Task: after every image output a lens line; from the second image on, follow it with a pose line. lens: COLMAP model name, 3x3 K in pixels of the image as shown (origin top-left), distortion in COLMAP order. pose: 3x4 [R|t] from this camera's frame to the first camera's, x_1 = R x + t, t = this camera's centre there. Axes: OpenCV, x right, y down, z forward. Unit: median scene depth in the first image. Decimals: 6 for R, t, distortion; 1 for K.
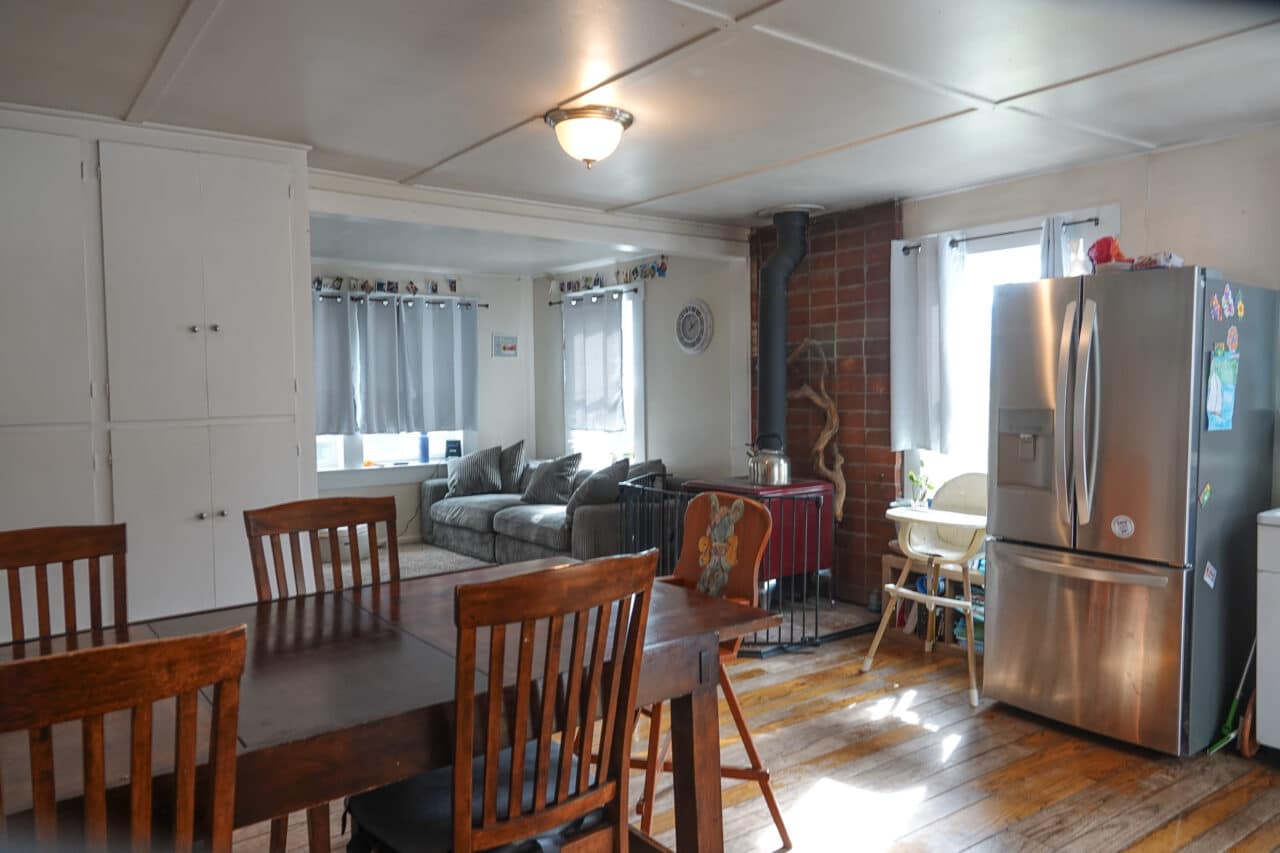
lens RADIAL K [[891.0, 0, 643.4], [0, 891.0, 422.7], [0, 0, 1]] dist [0.005316, 0.004160]
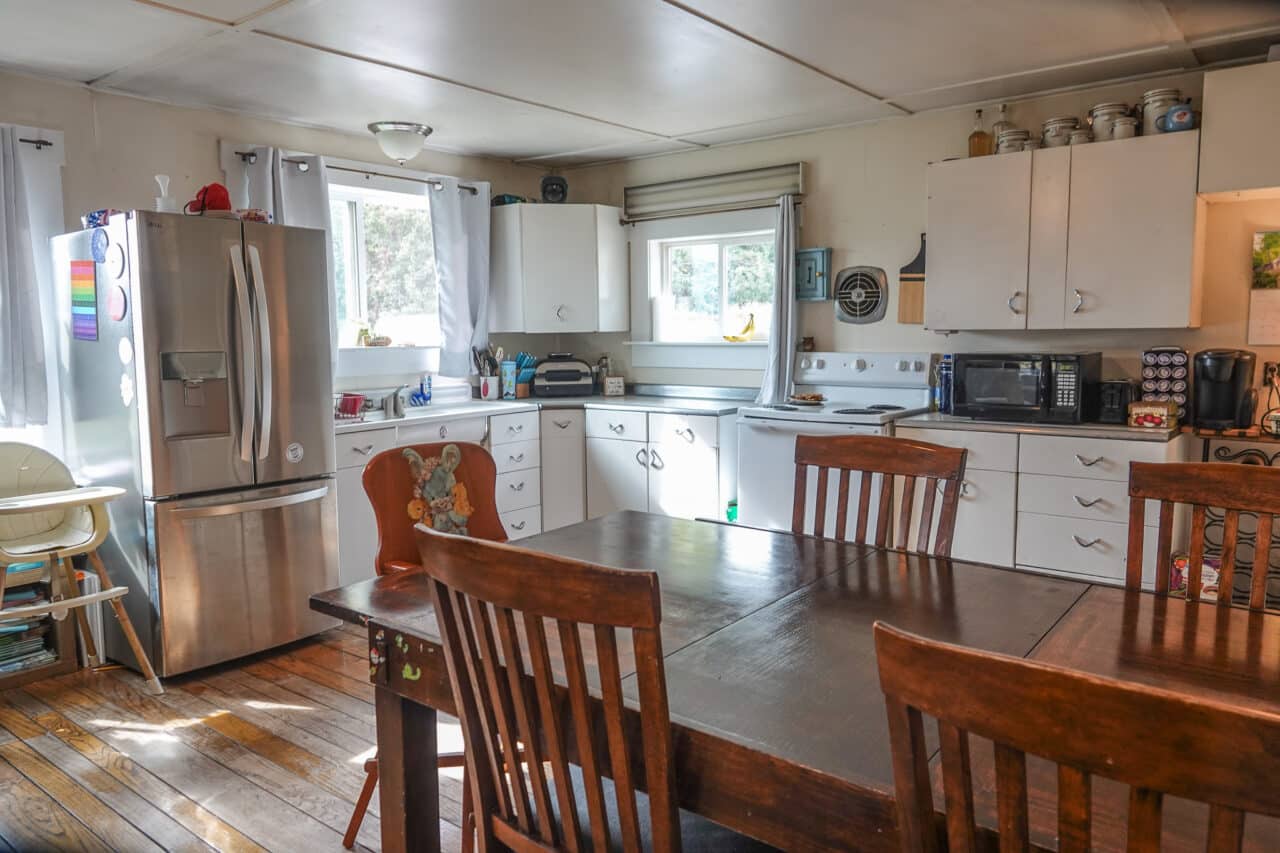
lens RADIAL K [[891.0, 0, 643.4], [0, 891.0, 422.7], [0, 0, 1]] dist [0.005316, 0.004160]
pose [[-0.260870, -0.086625, 0.961480, -0.554185], [0.055456, 0.992977, 0.104509, -0.012795], [-0.963780, 0.080583, -0.254233, 0.716014]]
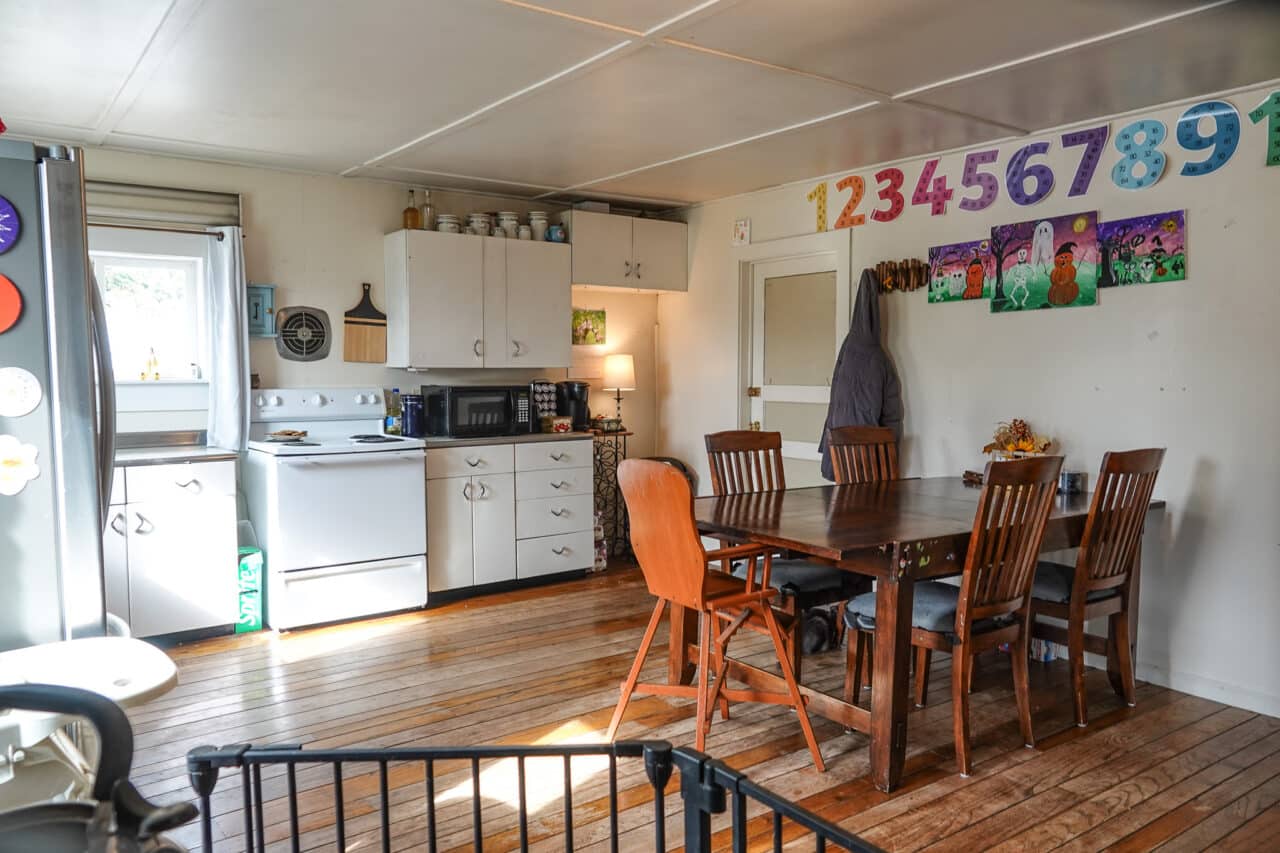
lens RADIAL K [[932.8, 0, 640.0], [0, 932.8, 426.5], [0, 0, 1]] dist [0.003842, 0.001250]
pose [[-0.999959, 0.008773, -0.002277, 0.080524], [0.008469, 0.993883, 0.110116, -0.053753], [0.003229, 0.110092, -0.993916, 1.450224]]
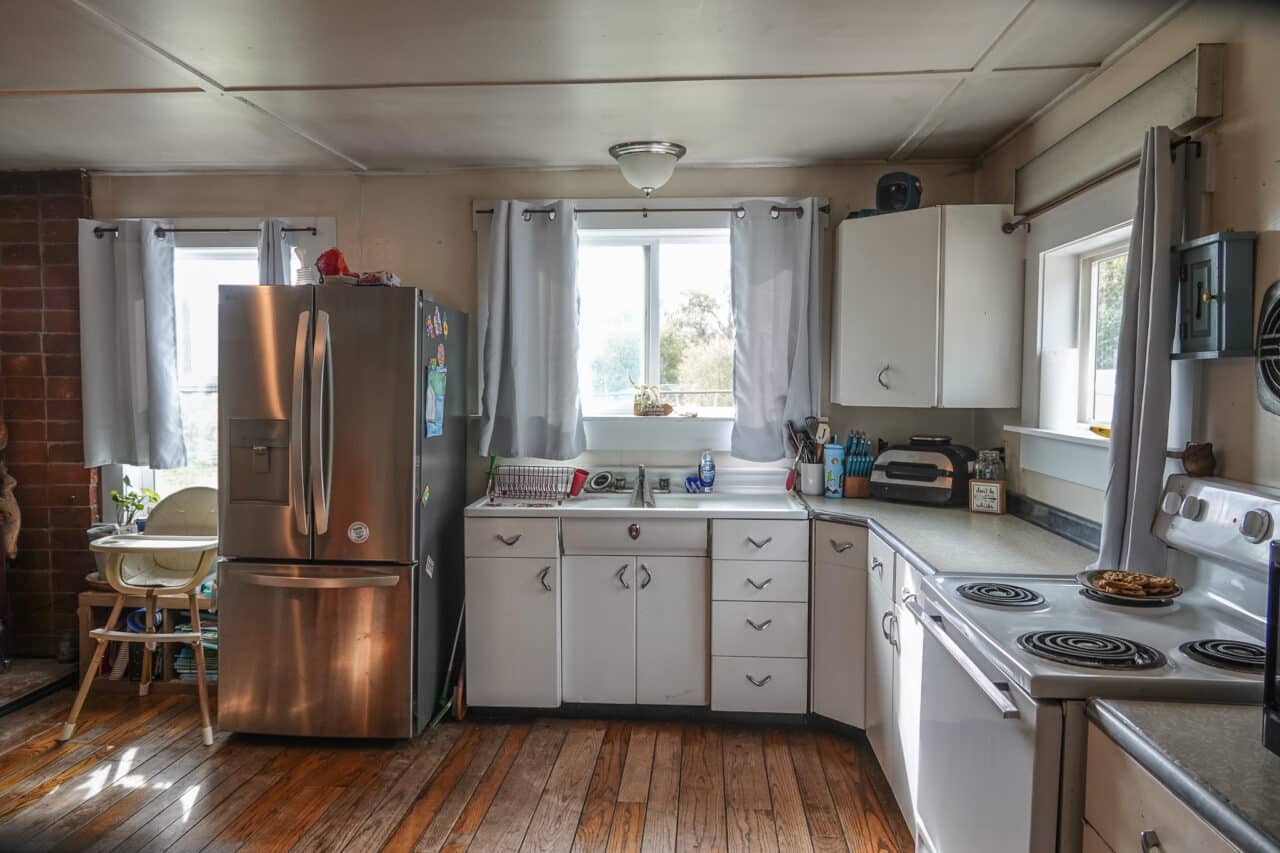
lens RADIAL K [[891.0, 0, 643.4], [0, 891.0, 422.7], [0, 0, 1]] dist [0.005316, 0.004160]
pose [[0.650715, -0.022627, 0.758984, -0.025372], [0.020220, 0.999718, 0.012468, -0.014297], [-0.759052, 0.007233, 0.650989, 0.062168]]
